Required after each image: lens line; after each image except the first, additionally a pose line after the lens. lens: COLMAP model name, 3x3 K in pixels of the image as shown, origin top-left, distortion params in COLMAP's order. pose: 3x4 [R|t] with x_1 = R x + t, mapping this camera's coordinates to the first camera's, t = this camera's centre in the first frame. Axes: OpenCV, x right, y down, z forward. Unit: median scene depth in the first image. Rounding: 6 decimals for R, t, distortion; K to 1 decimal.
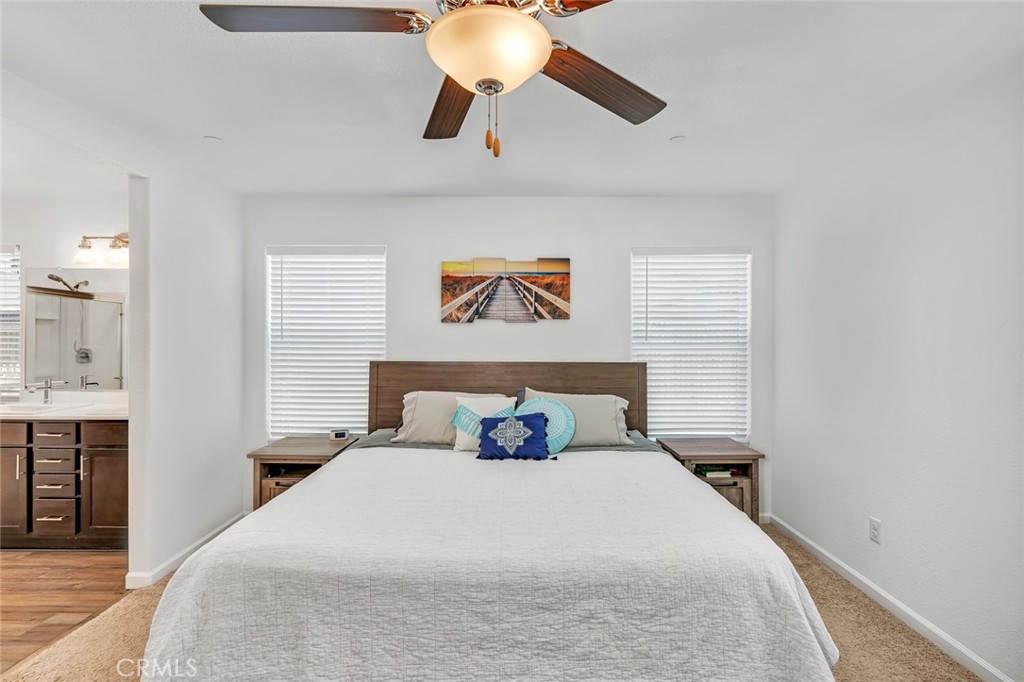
lens RADIAL K [[483.5, 0, 517.5], [0, 483.5, 339.8], [0, 0, 1]] dist [0.000092, 0.000139]
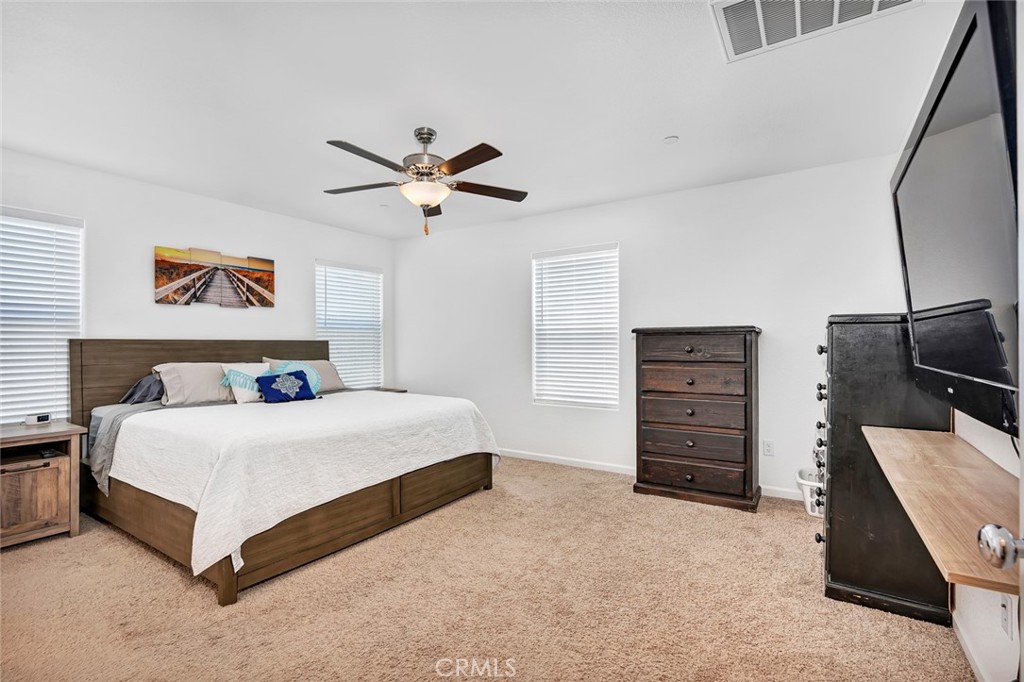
lens RADIAL K [[469.5, 0, 510.4], [0, 469.5, 342.1], [0, 0, 1]] dist [-0.012020, 0.004909]
pose [[0.547054, -0.001109, 0.837096, -0.593960], [0.008486, 0.999955, -0.004221, 0.060828], [-0.837054, 0.009413, 0.547039, -0.212439]]
